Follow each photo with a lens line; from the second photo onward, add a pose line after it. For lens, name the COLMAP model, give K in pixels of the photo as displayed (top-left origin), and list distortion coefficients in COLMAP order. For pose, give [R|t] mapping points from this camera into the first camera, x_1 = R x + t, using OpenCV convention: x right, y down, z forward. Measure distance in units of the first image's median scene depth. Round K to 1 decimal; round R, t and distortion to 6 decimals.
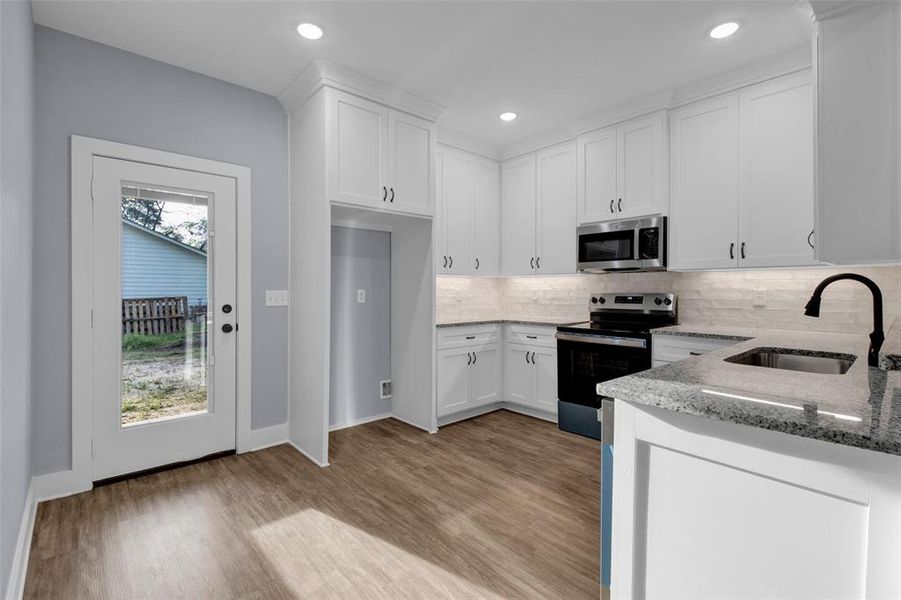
lens RADIAL K [[427.3, 0, 445.5], [0, 427.3, 289.8], [0, 0, 1]] dist [-0.000745, -0.007055]
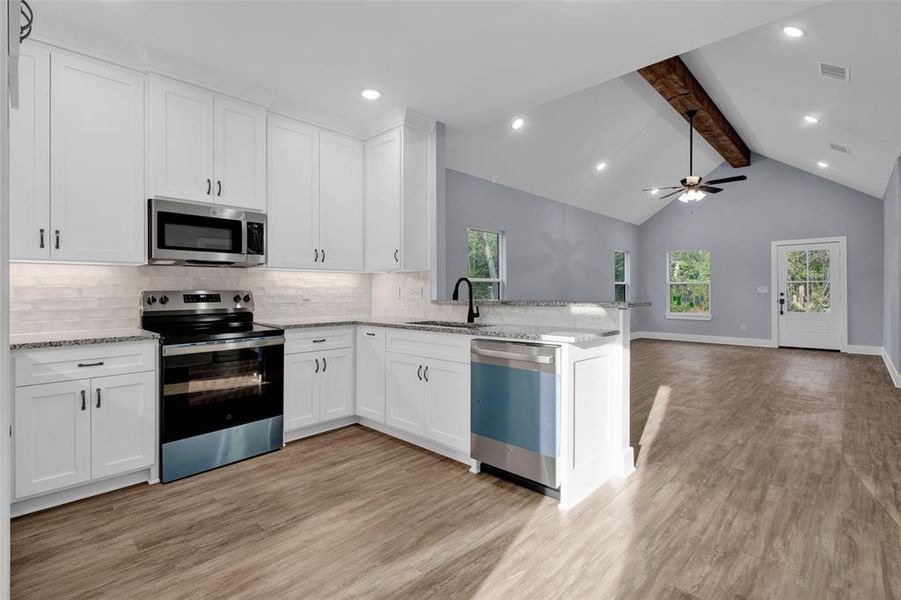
lens RADIAL K [[427.3, 0, 445.5], [0, 427.3, 289.8], [0, 0, 1]] dist [-0.000745, -0.007055]
pose [[-0.110233, 0.001014, 0.993905, -0.534889], [0.004585, 0.999989, -0.000512, 0.010541], [-0.993895, 0.004500, -0.110237, 0.684766]]
